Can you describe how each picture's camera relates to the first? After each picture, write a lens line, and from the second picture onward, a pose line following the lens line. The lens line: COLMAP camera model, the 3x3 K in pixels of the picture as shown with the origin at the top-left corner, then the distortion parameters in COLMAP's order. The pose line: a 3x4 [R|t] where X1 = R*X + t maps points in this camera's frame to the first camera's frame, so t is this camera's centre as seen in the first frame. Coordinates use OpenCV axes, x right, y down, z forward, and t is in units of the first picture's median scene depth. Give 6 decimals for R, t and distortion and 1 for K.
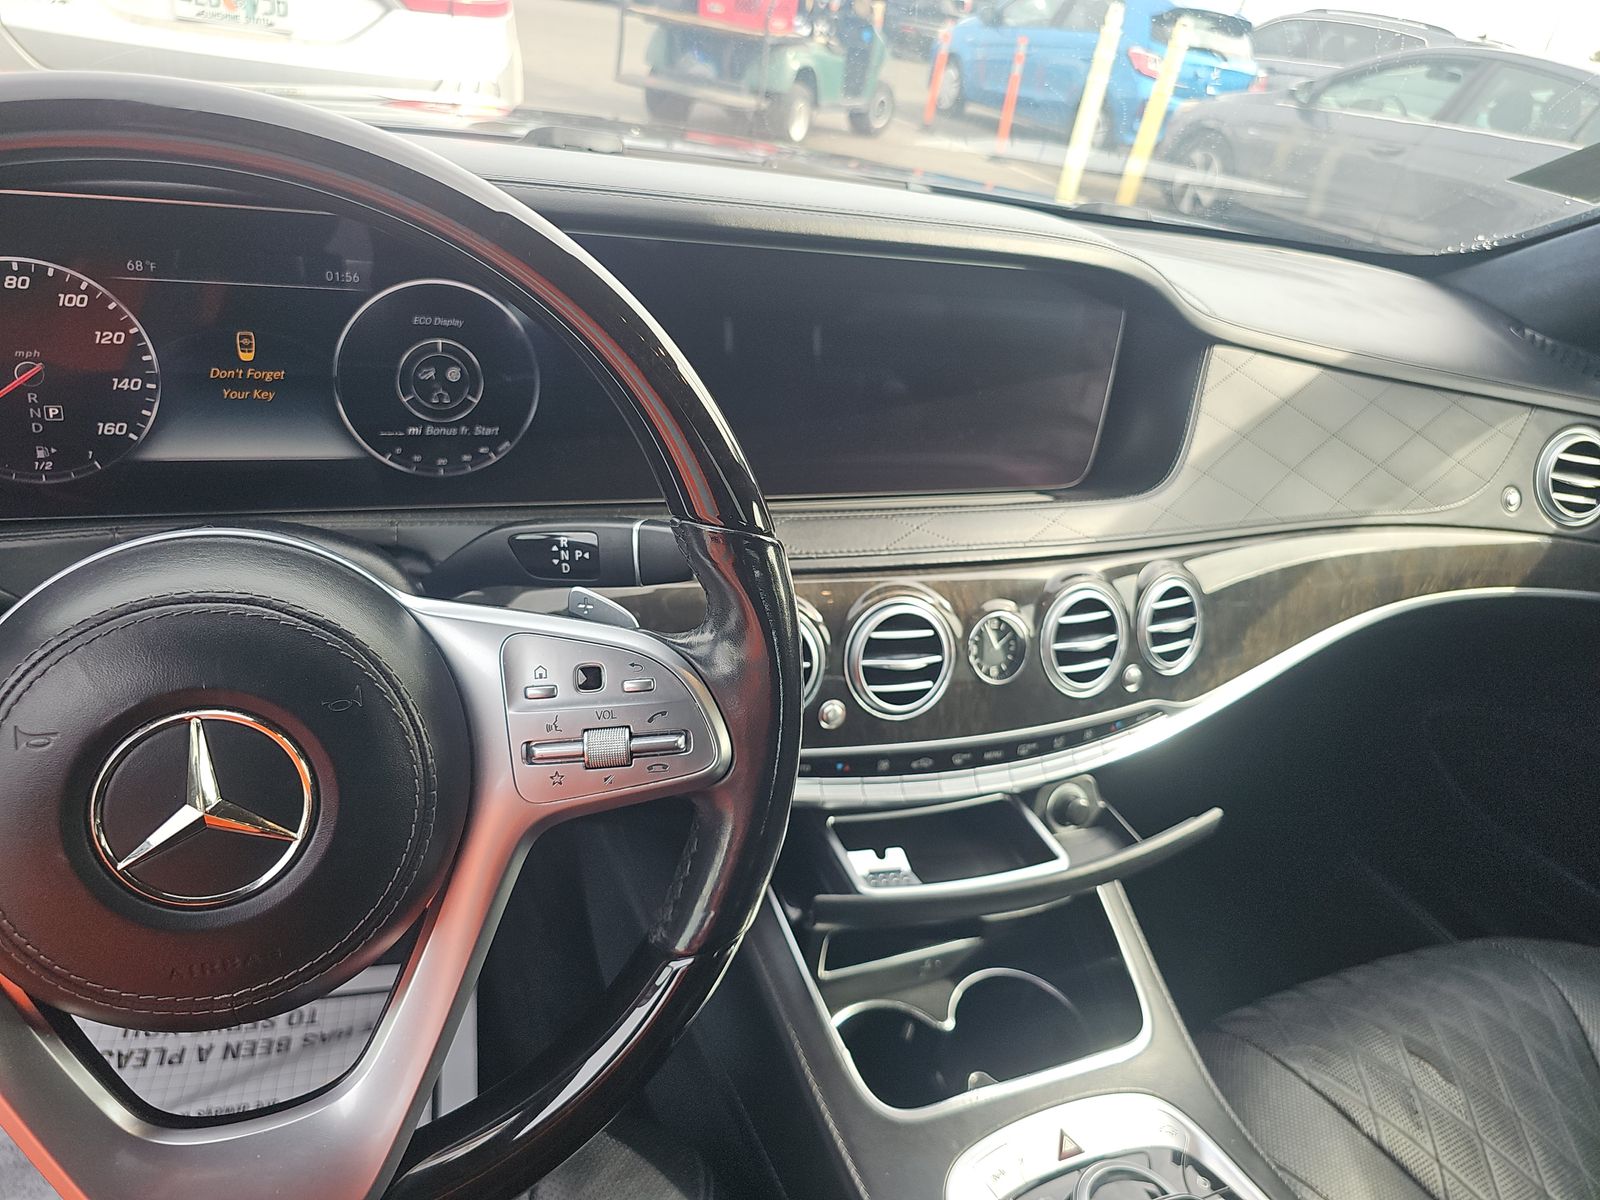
lens RADIAL K [[1061.3, 0, 768.2], [0, 1061.3, 551.9], [0, 0, 1]] dist [0.005721, -0.021211]
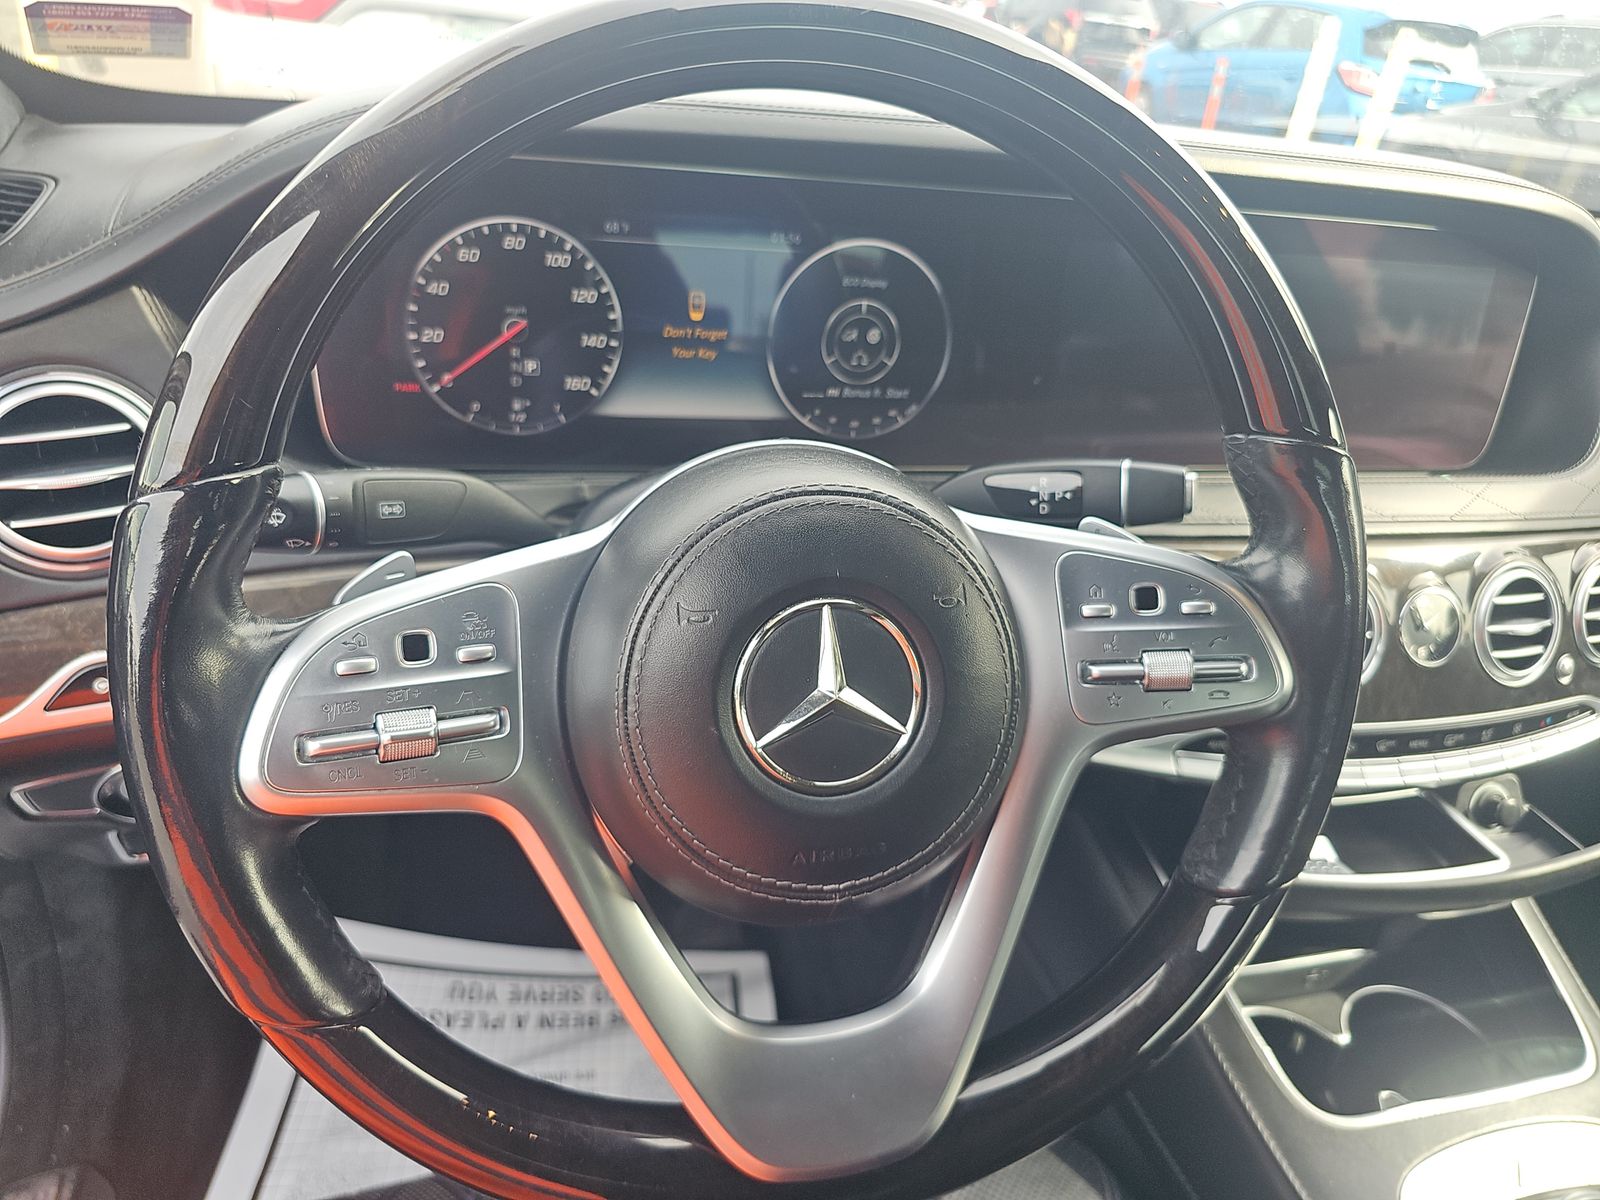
lens RADIAL K [[1061.3, 0, 768.2], [0, 1061.3, 551.9], [0, 0, 1]] dist [0.005721, -0.021211]
pose [[0.987403, 0.014253, -0.157584, -0.197258], [-0.019745, 0.999249, -0.033342, 0.063311], [0.156990, 0.036033, 0.986943, -0.009190]]
